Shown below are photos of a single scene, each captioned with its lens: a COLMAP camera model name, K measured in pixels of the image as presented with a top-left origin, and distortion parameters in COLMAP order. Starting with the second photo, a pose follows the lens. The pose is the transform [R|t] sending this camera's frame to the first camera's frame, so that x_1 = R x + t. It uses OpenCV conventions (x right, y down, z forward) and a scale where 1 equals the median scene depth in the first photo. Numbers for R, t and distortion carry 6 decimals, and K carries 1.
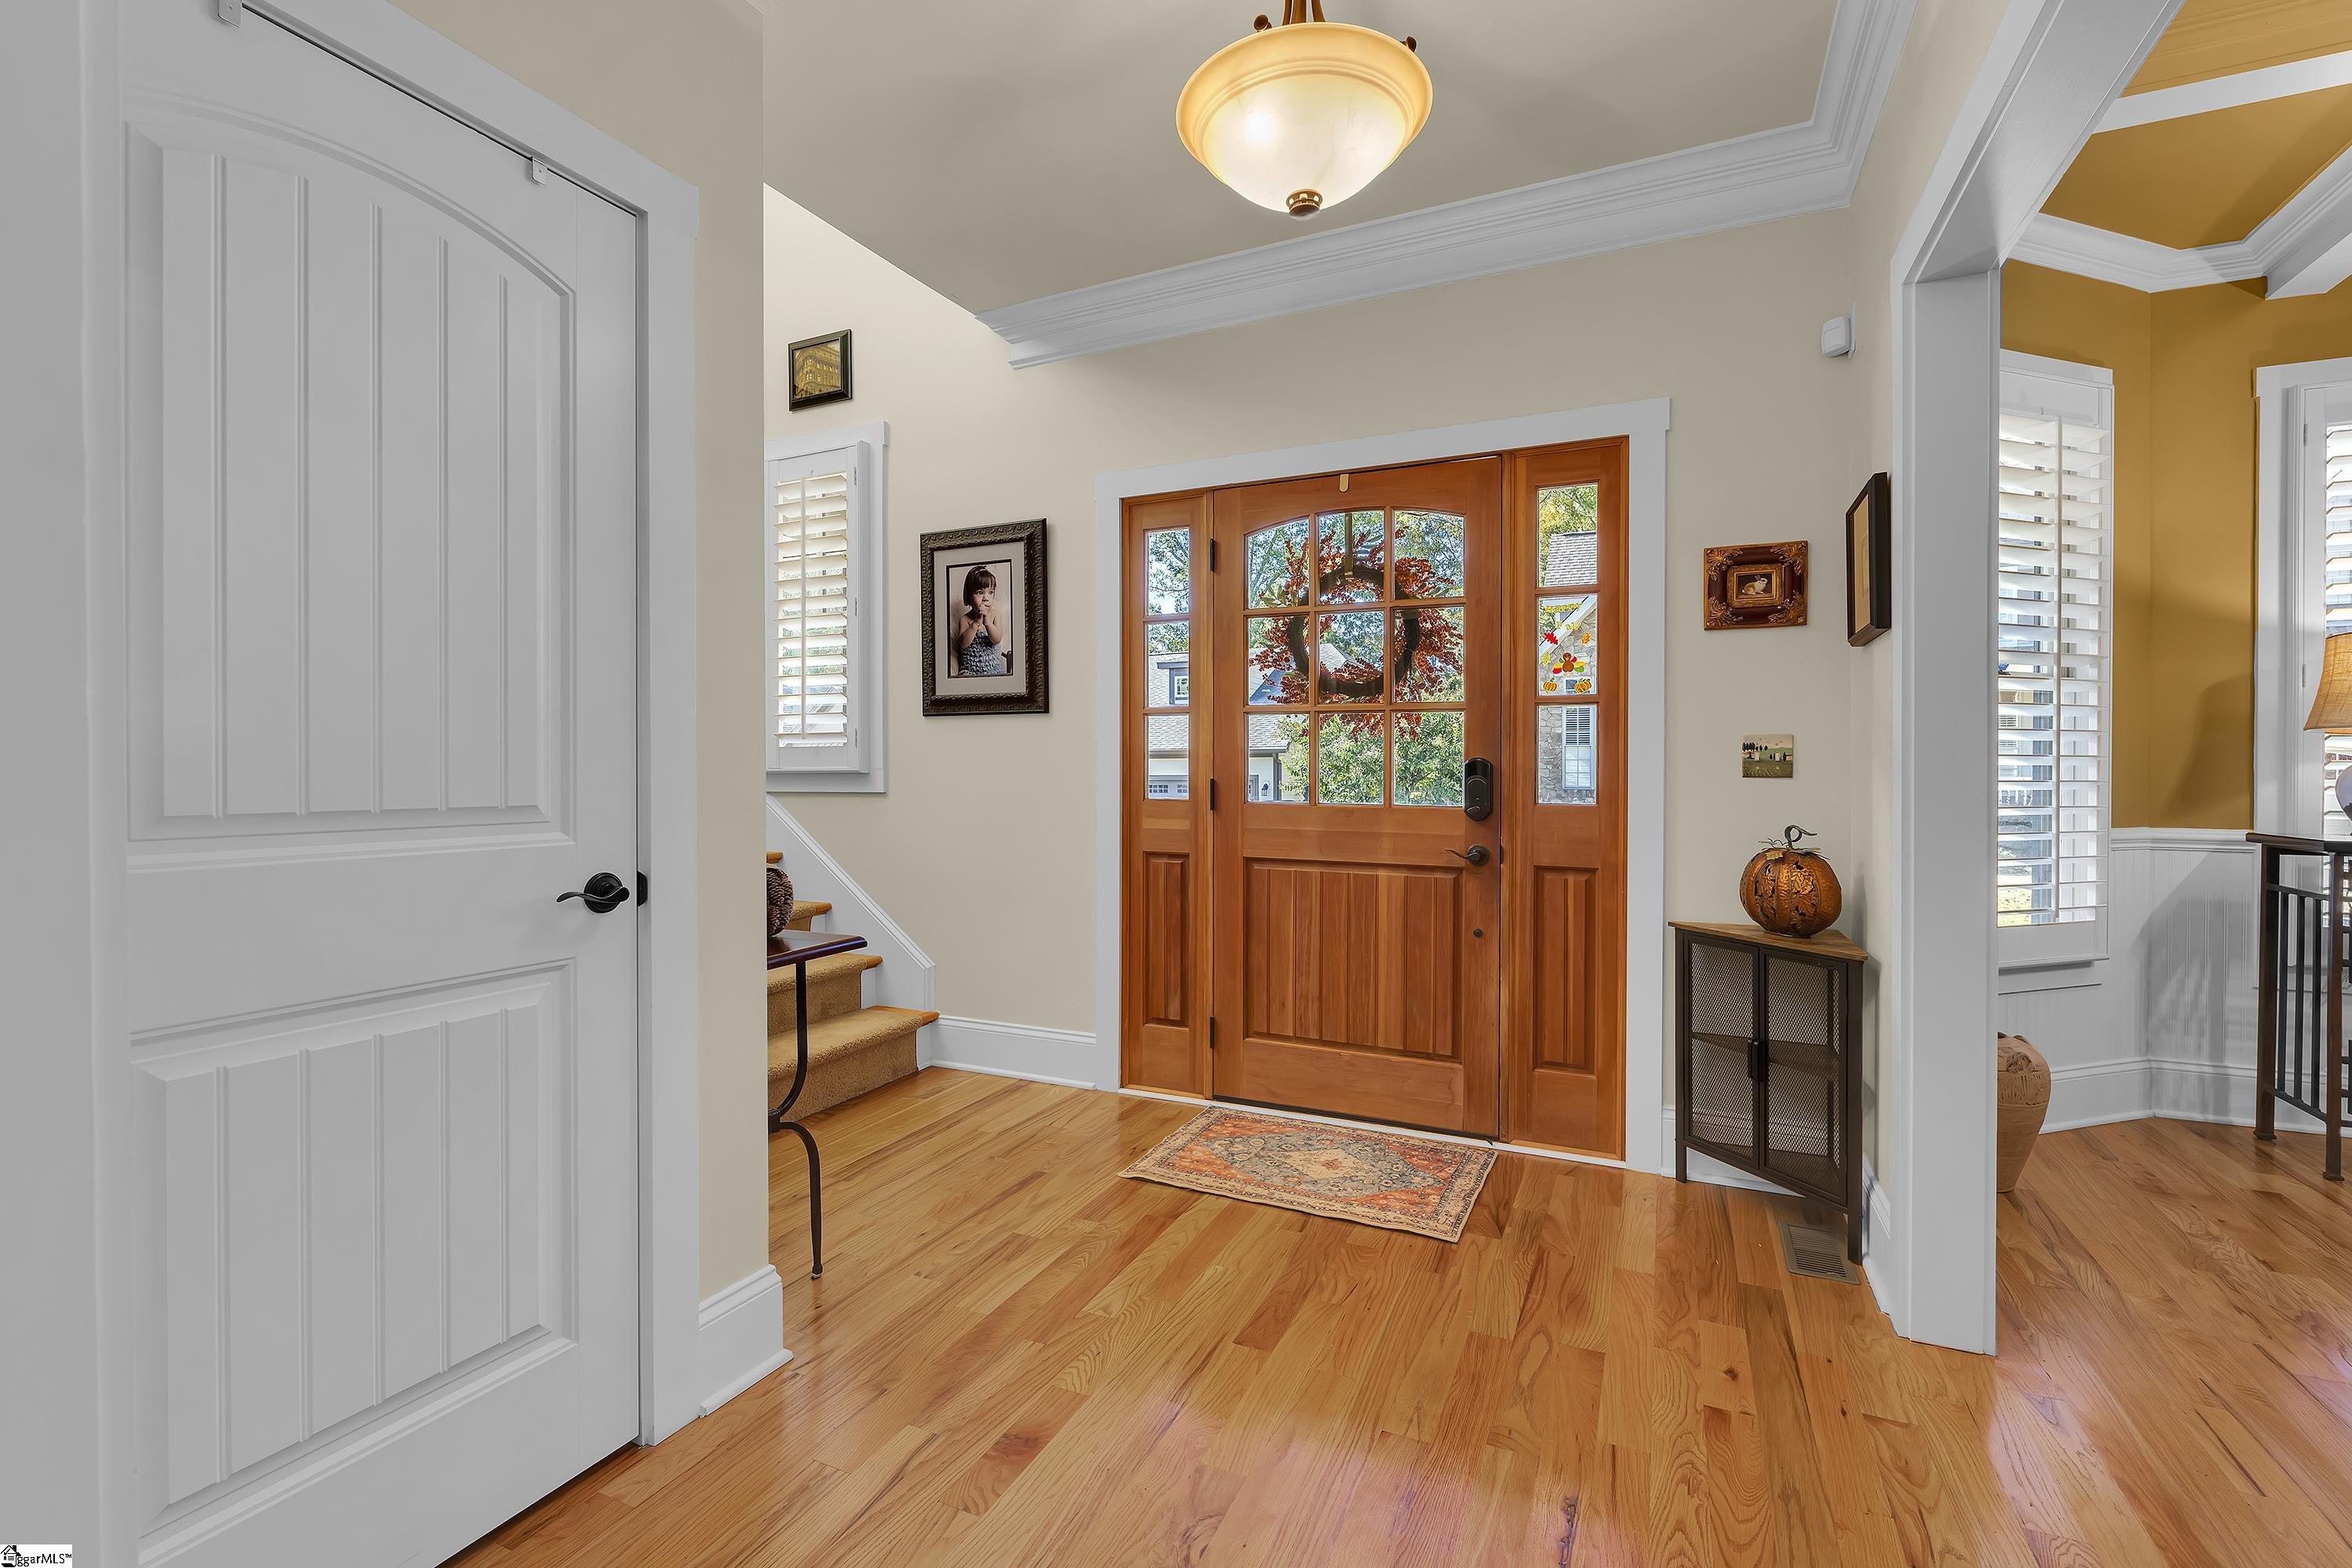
lens RADIAL K [[1045.3, 0, 1200.6], [0, 1045.3, 779.1], [0, 0, 1]] dist [0.000068, 0.000325]
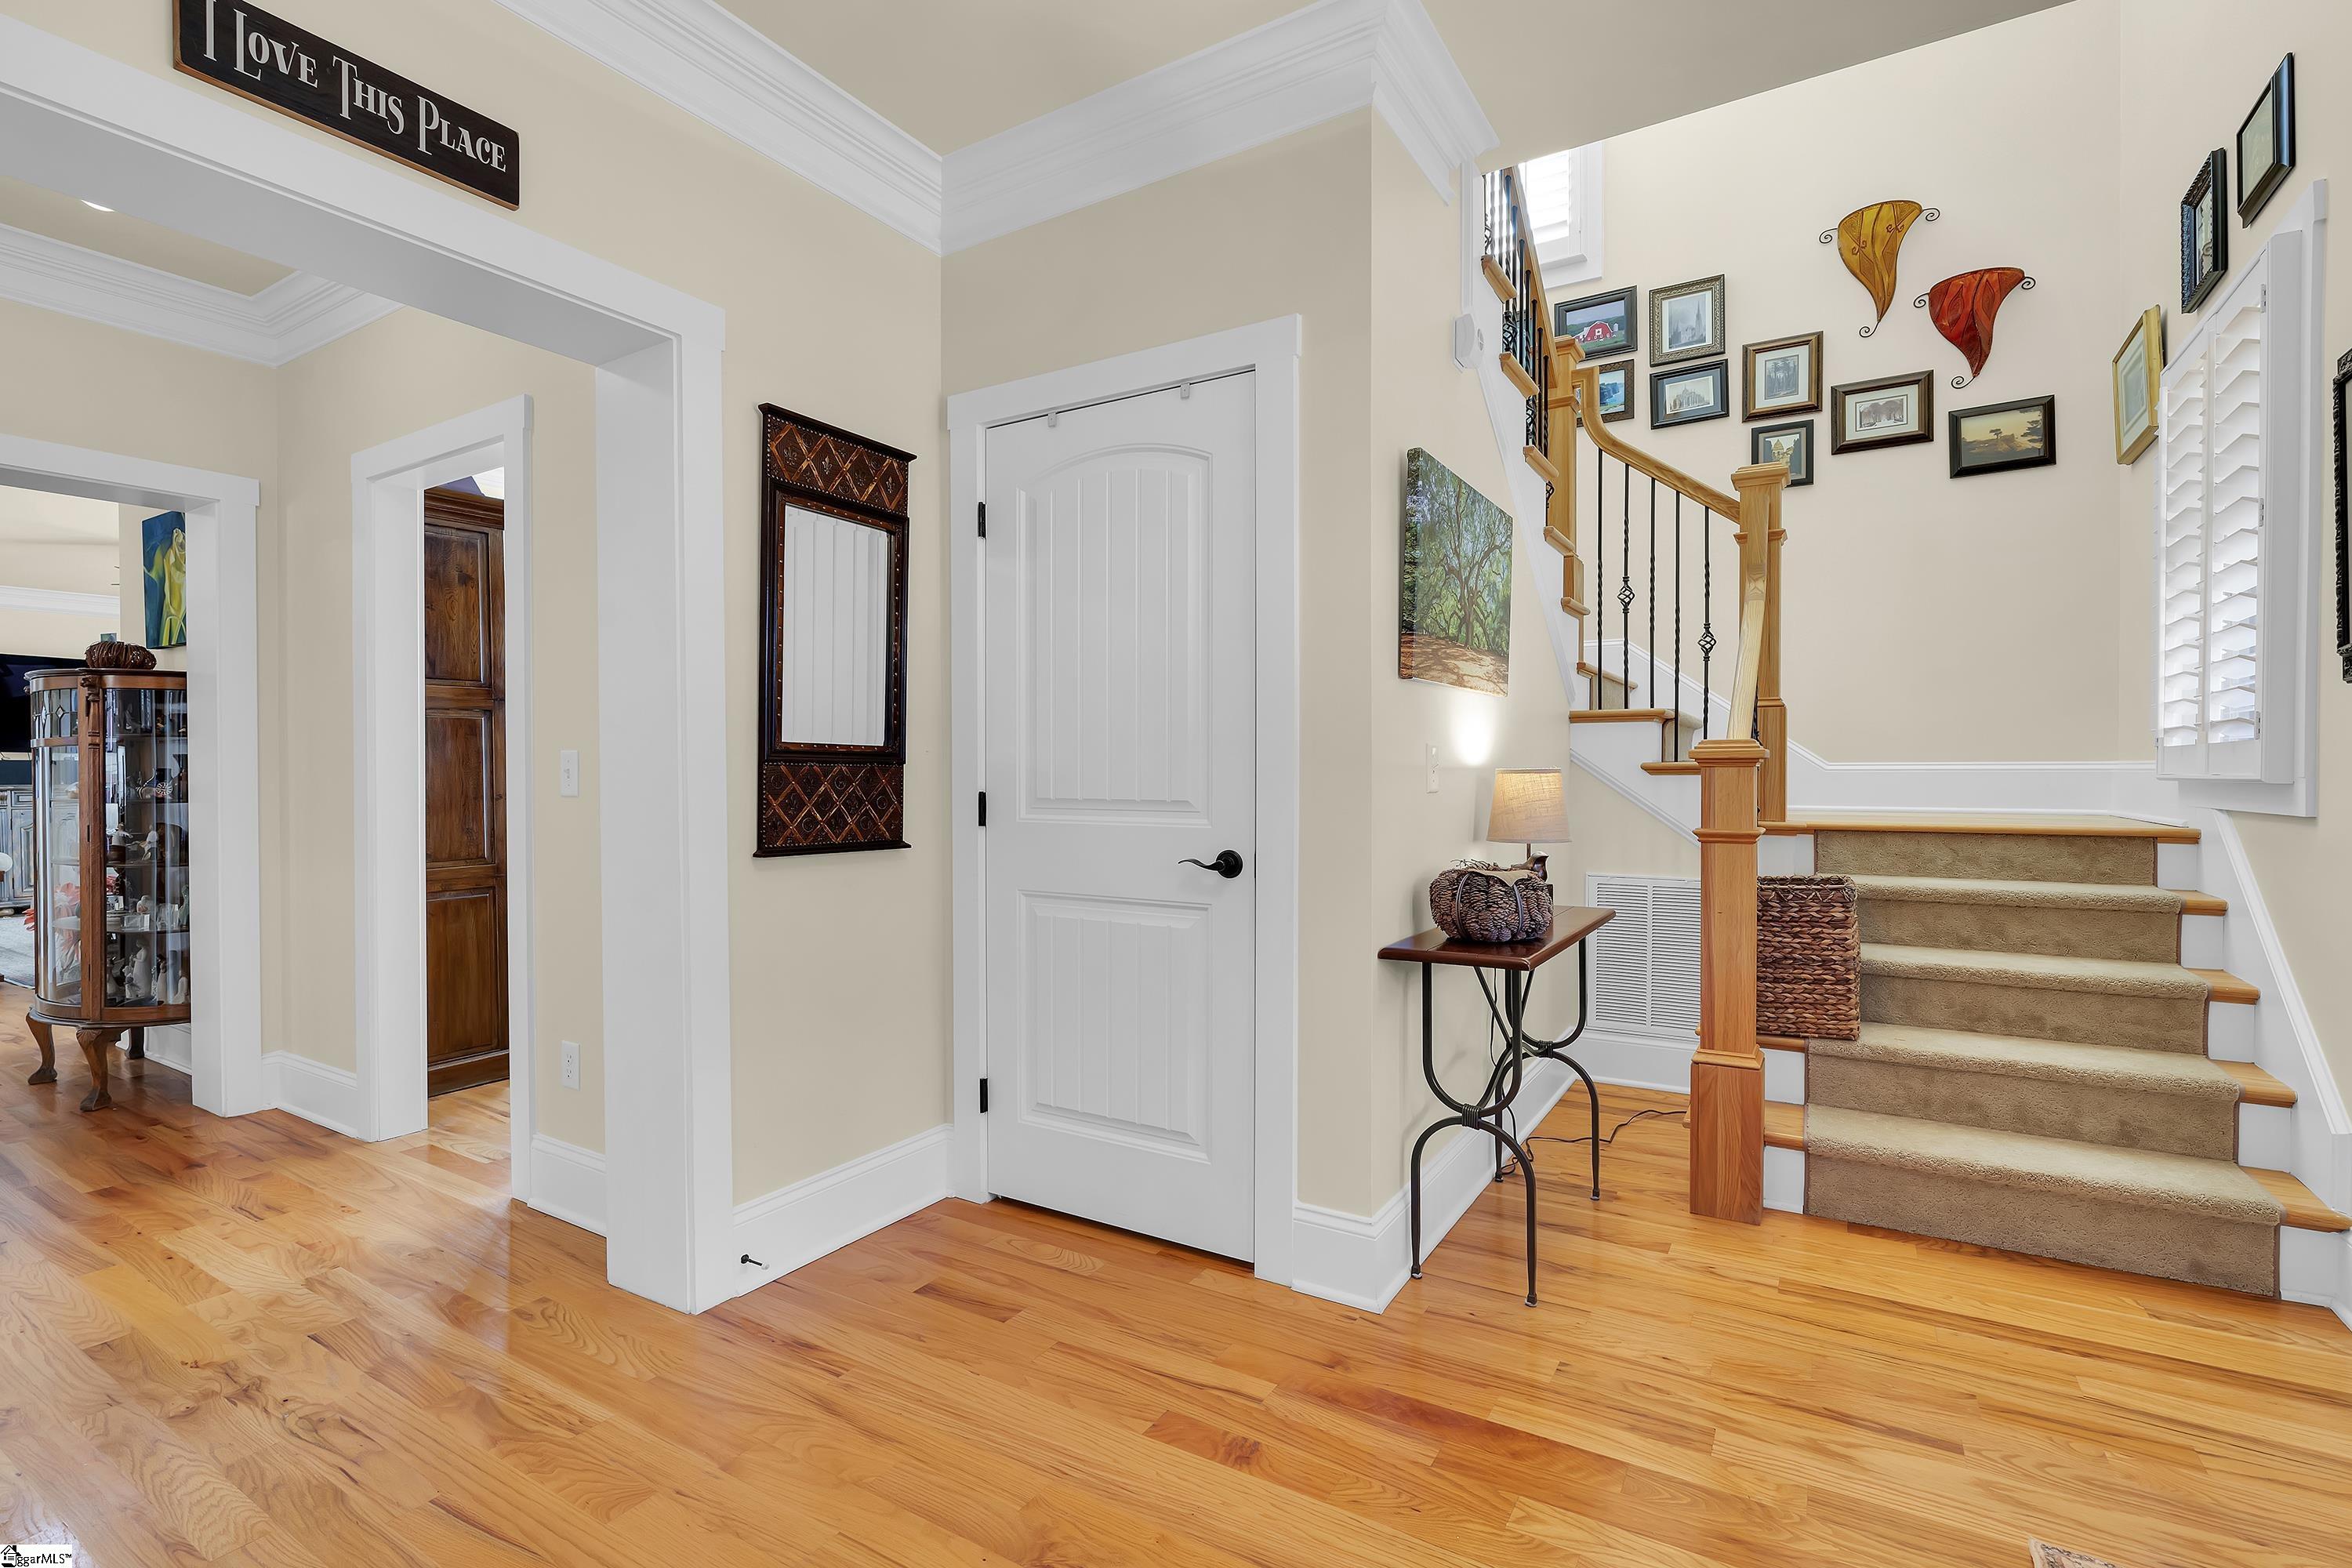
lens RADIAL K [[1045.3, 0, 1200.6], [0, 1045.3, 779.1], [0, 0, 1]] dist [0.000068, 0.000325]
pose [[-0.096151, 0.007428, -0.995339, 0.776504], [-0.007908, 0.999935, 0.008226, -0.017322], [0.995335, 0.008662, -0.096086, 0.989626]]
